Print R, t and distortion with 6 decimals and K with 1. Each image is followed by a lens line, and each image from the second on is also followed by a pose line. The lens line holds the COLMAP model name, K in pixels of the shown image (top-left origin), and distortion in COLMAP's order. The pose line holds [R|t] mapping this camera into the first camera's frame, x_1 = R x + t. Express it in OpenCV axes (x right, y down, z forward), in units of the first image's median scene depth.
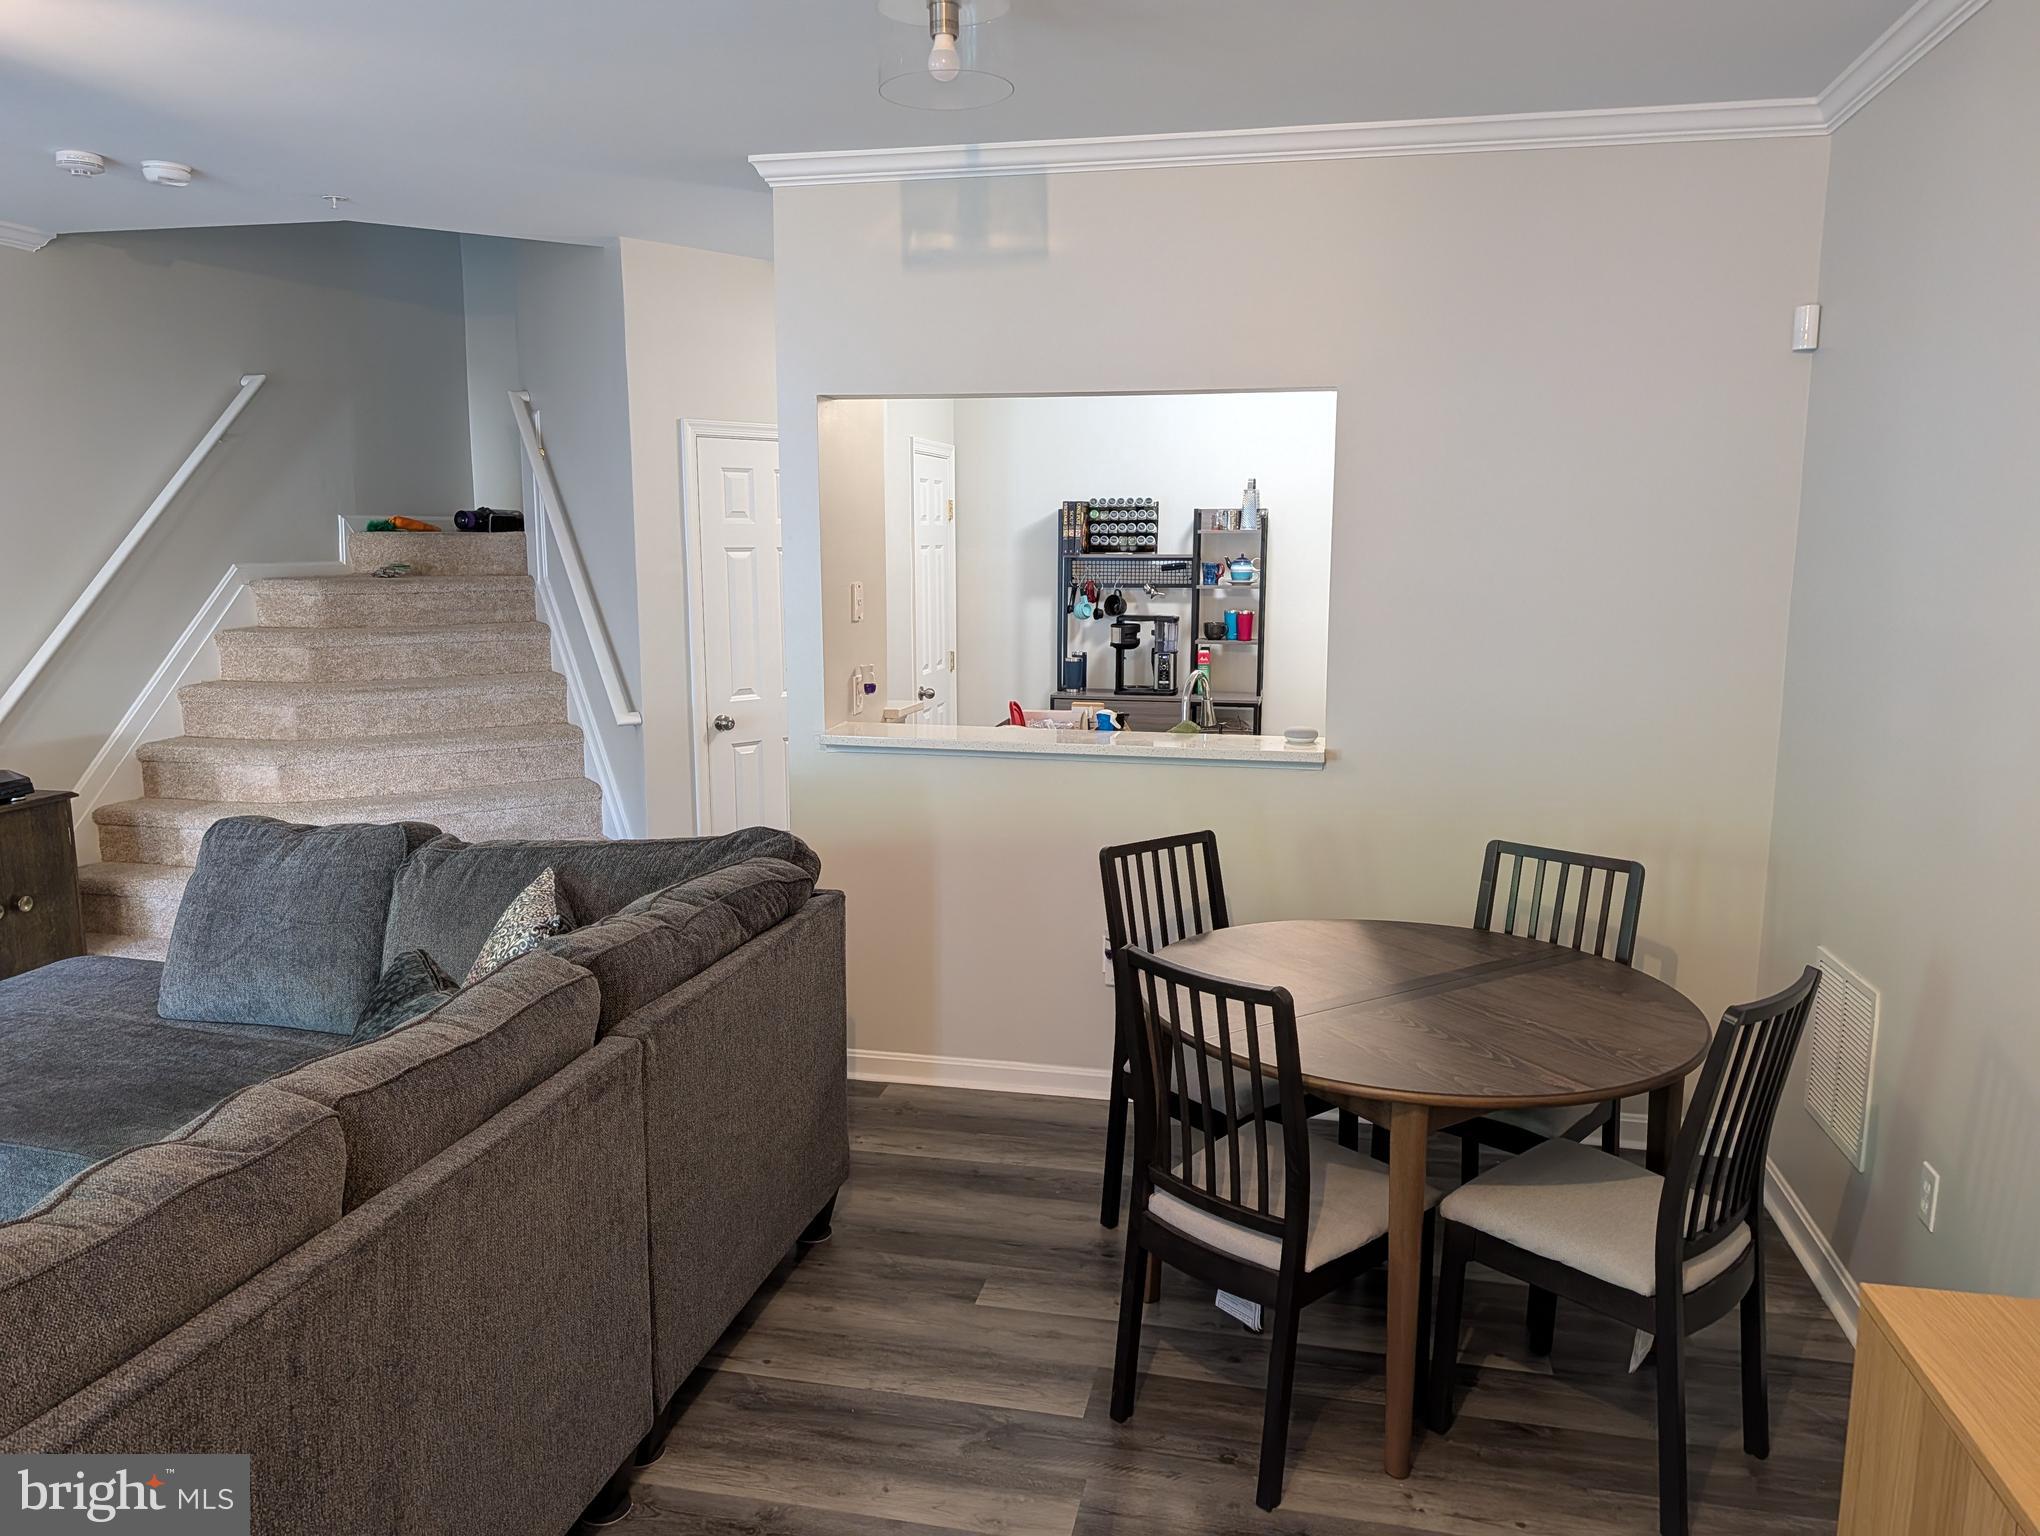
lens RADIAL K [[1463.4, 0, 1020.0], [0, 1463.4, 768.0], [0, 0, 1]] dist [0.000327, 0.000777]
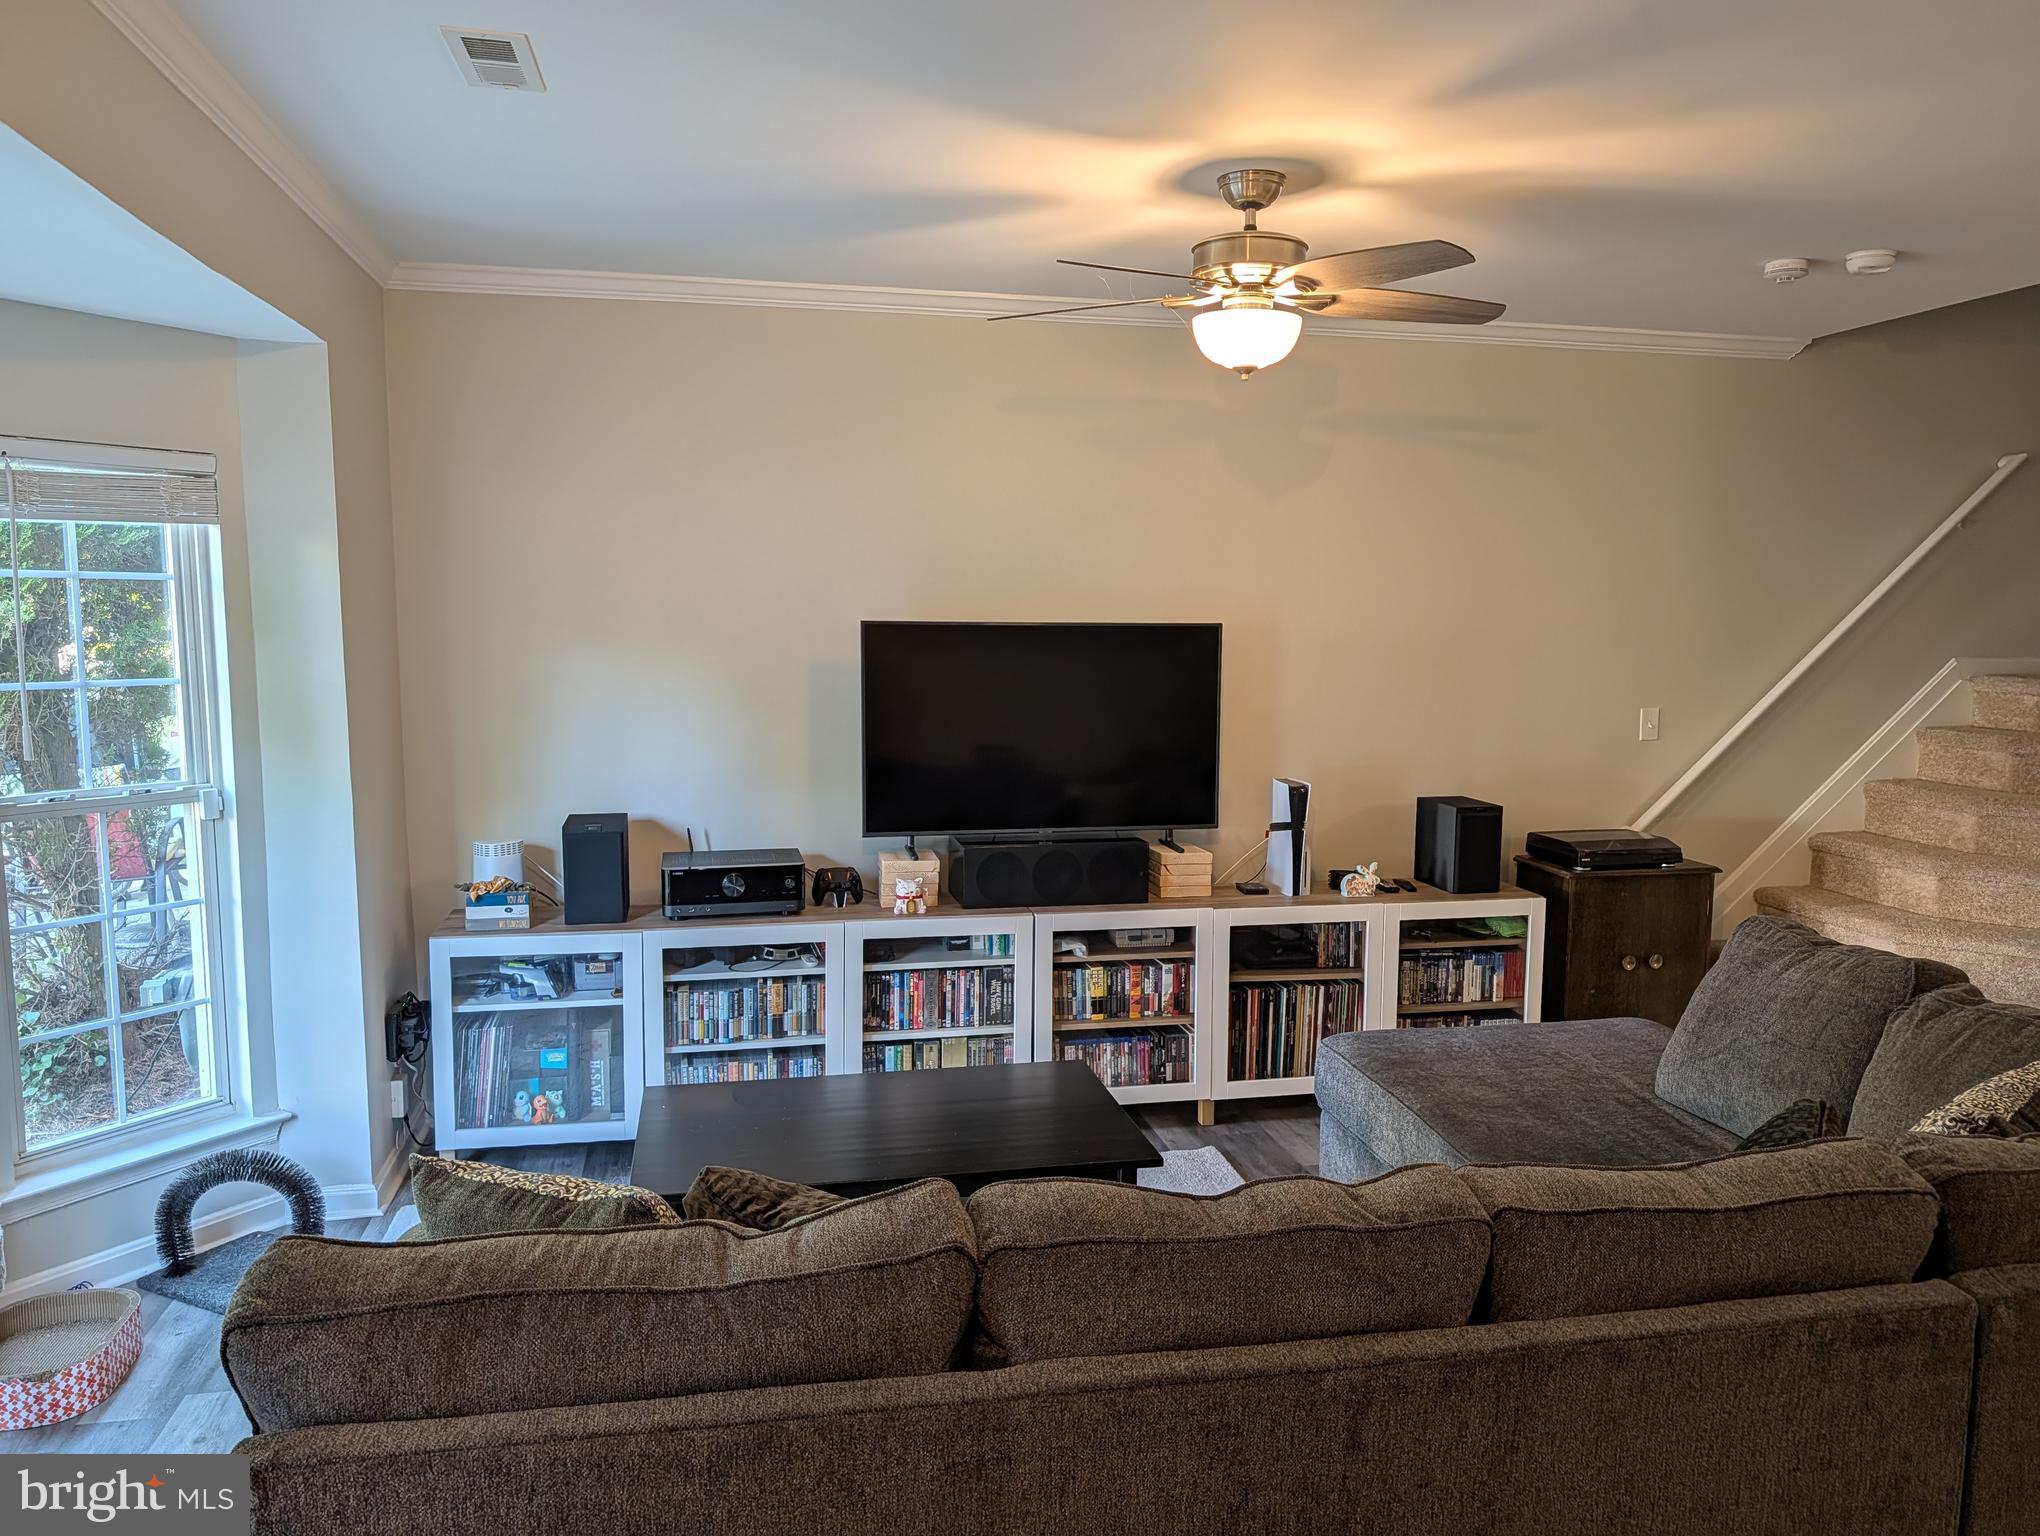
lens RADIAL K [[1463.4, 0, 1020.0], [0, 1463.4, 768.0], [0, 0, 1]] dist [0.000327, 0.000777]
pose [[0.413080, 0.100966, -0.905081, 0.129277], [-0.154866, 0.987148, 0.039440, -0.025882], [0.897431, 0.123874, 0.423407, 0.139096]]
